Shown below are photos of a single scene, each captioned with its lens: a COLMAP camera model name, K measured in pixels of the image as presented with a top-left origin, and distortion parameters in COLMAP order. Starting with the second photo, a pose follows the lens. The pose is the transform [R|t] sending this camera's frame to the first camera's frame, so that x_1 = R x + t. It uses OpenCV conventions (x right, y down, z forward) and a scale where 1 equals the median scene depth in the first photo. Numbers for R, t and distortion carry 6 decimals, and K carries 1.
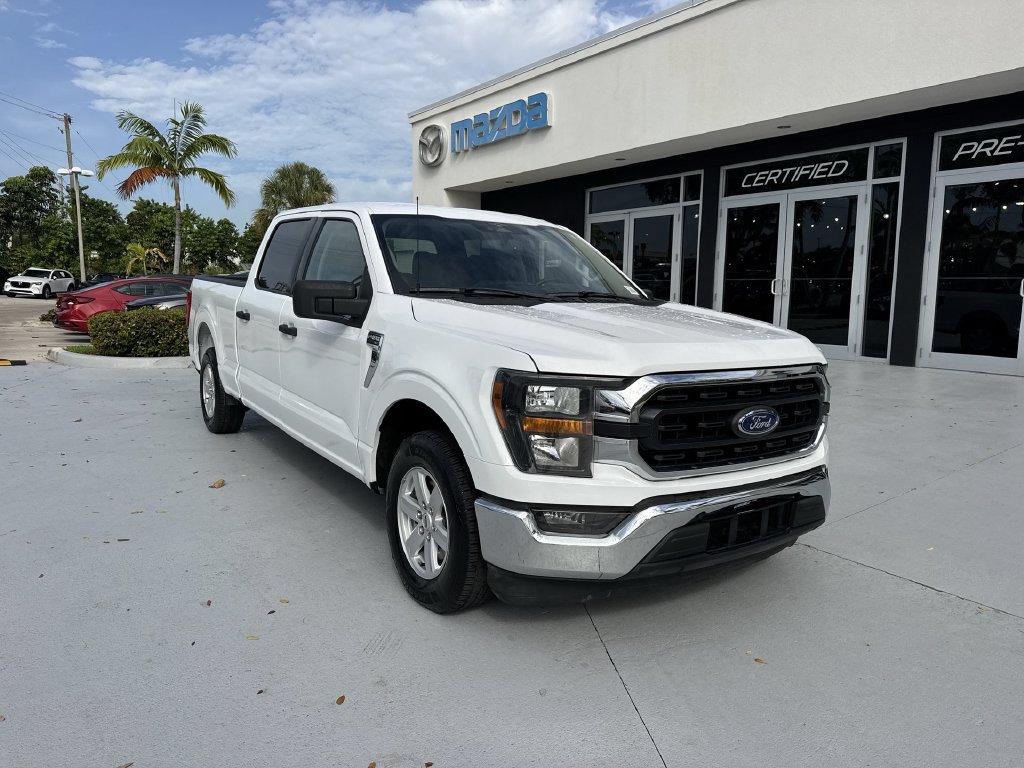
lens RADIAL K [[719.6, 0, 512.0], [0, 719.6, 384.0], [0, 0, 1]] dist [0.042302, -0.060326]
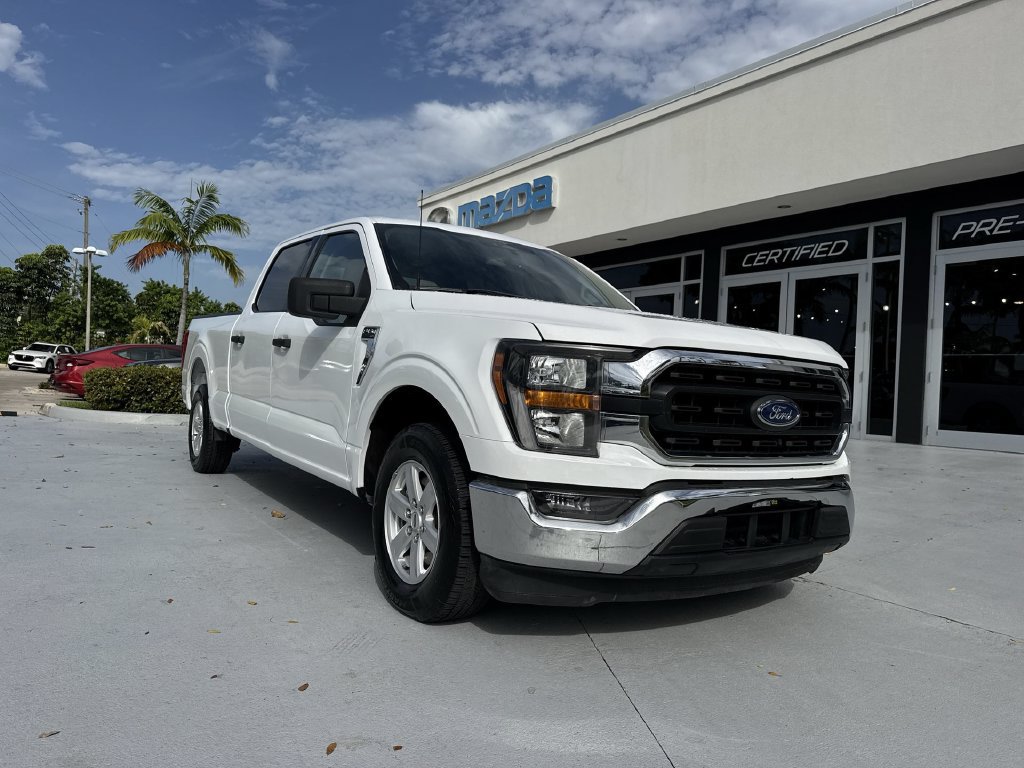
lens RADIAL K [[714.4, 0, 510.3], [0, 714.4, 395.7], [0, 0, 1]] dist [0.079011, -0.120057]
pose [[0.999475, 0.032403, -0.000851, -0.000662], [-0.032283, 0.992744, -0.115831, 0.037526], [-0.002909, 0.115798, 0.993269, 0.020346]]
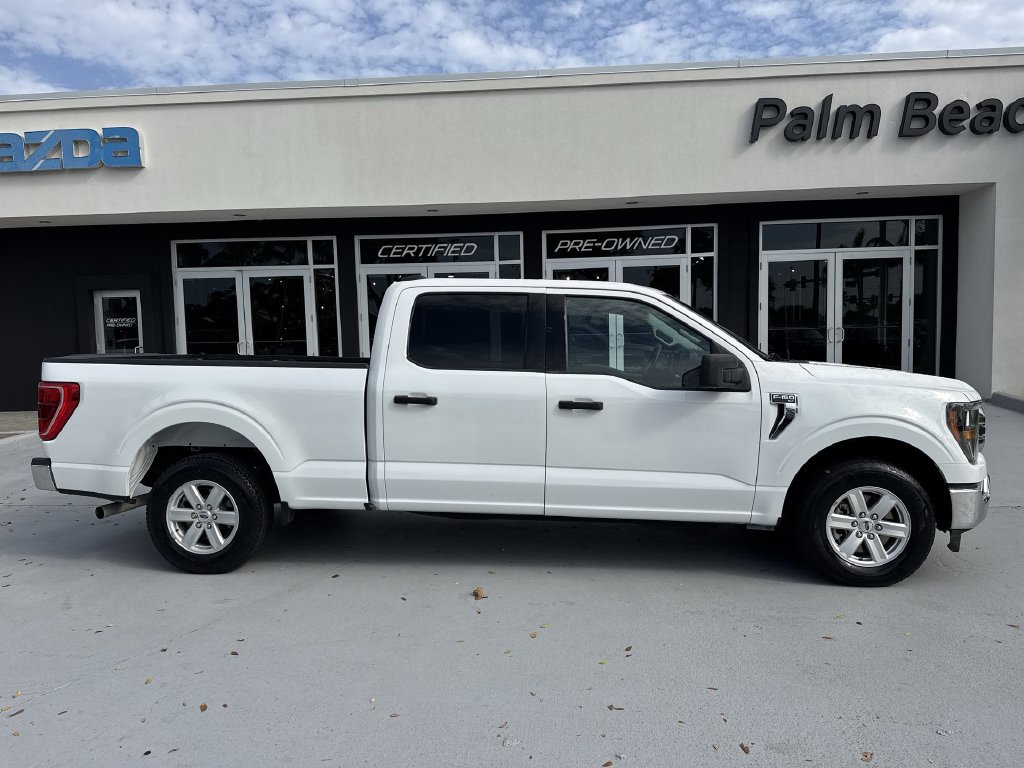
lens RADIAL K [[710.0, 0, 516.3], [0, 710.0, 386.3], [0, 0, 1]] dist [0.112202, -0.130192]
pose [[0.633562, -0.077884, 0.769762, -0.438938], [0.130789, 0.991383, -0.007340, -0.041222], [-0.762557, 0.105327, 0.638289, 0.168240]]
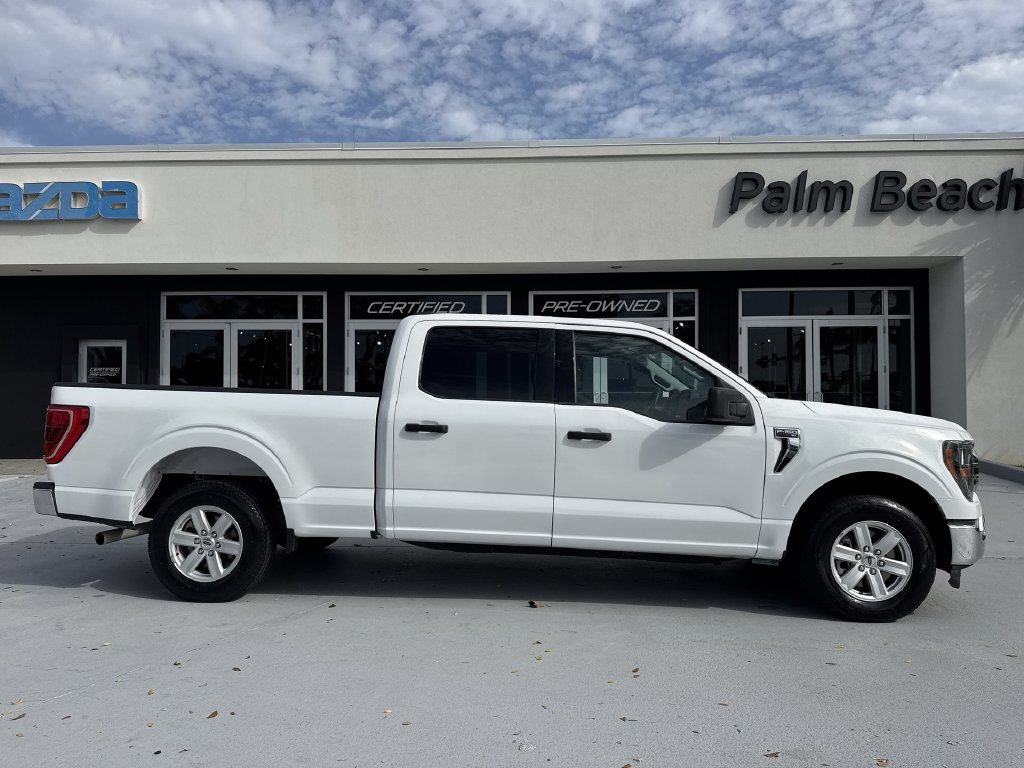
lens RADIAL K [[710.2, 0, 508.8], [0, 710.2, 386.6], [0, 0, 1]] dist [0.128035, -0.163395]
pose [[0.611510, 0.011890, 0.791147, -0.460427], [0.111620, 0.988591, -0.101133, -0.021190], [-0.783324, 0.150152, 0.603207, 0.181937]]
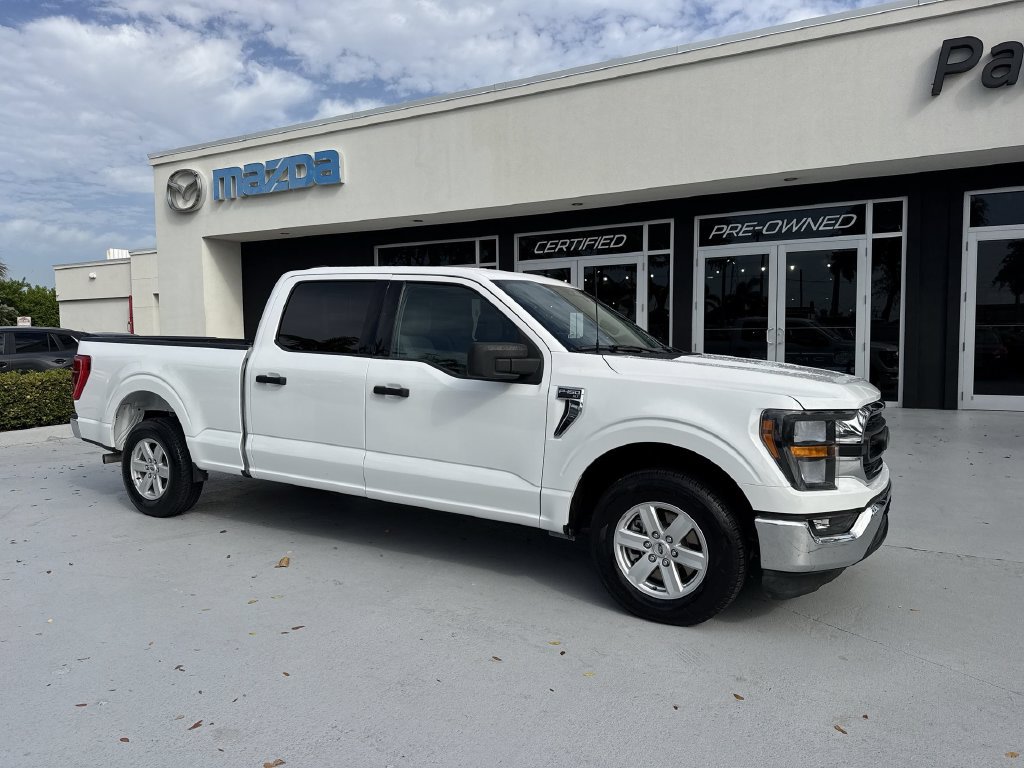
lens RADIAL K [[708.6, 0, 508.7], [0, 708.6, 397.1], [0, 0, 1]] dist [0.086322, -0.114919]
pose [[0.902383, -0.050915, 0.427917, -0.226626], [0.072818, 0.996732, -0.034964, -0.007987], [-0.424738, 0.062711, 0.903142, 0.016960]]
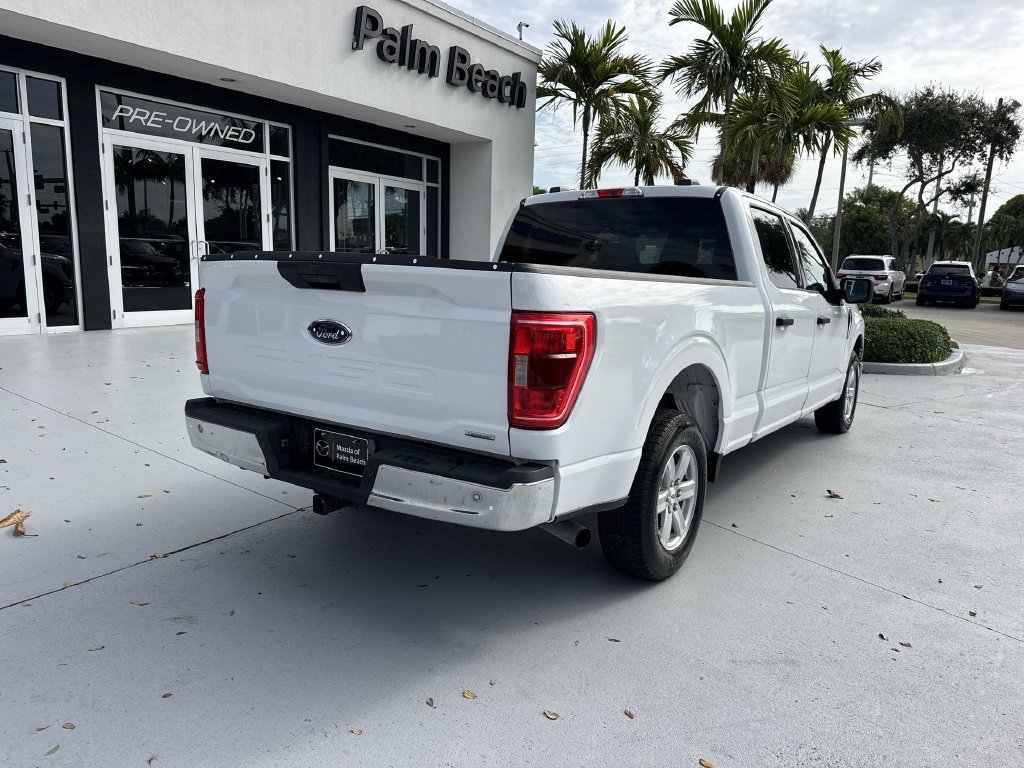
lens RADIAL K [[719.6, 0, 512.0], [0, 719.6, 384.0], [0, 0, 1]] dist [0.042302, -0.060326]
pose [[-0.366950, -0.160269, 0.916330, -0.476683], [0.108265, 0.970995, 0.213185, -0.089588], [-0.923919, 0.177435, -0.338955, 0.747858]]
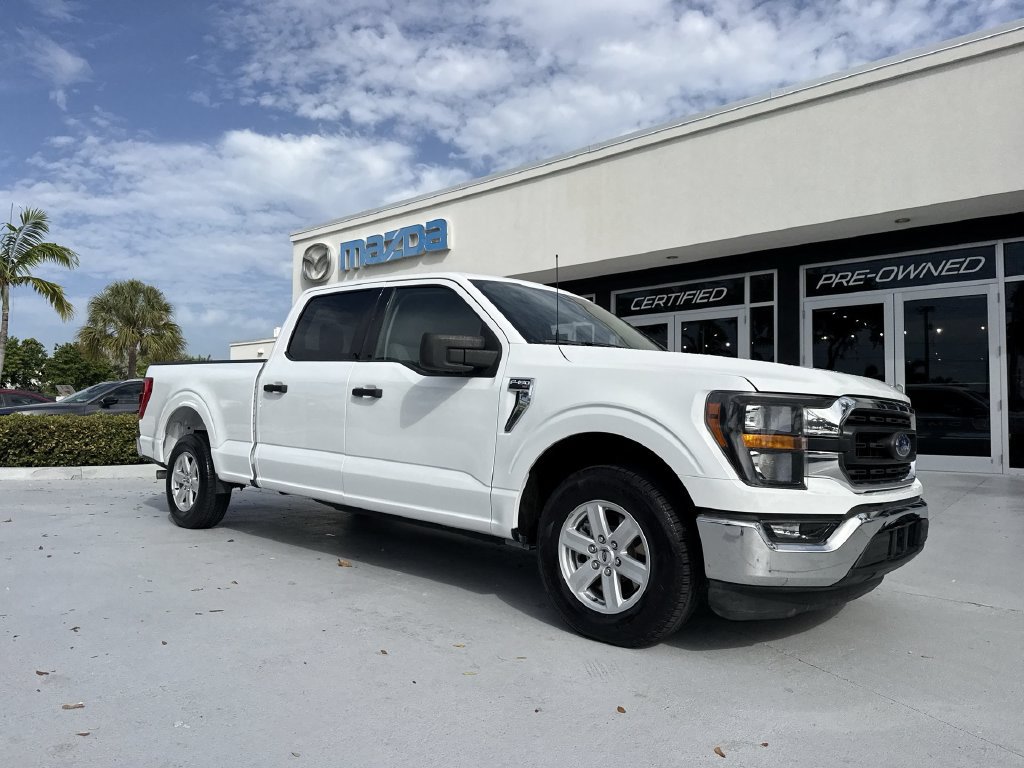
lens RADIAL K [[715.1, 0, 507.9], [0, 715.1, 392.3], [0, 0, 1]] dist [0.048782, -0.060652]
pose [[0.971542, 0.011842, 0.236571, -0.137370], [0.028587, 0.985587, -0.166734, 0.036041], [-0.235136, 0.168752, 0.957201, 0.008656]]
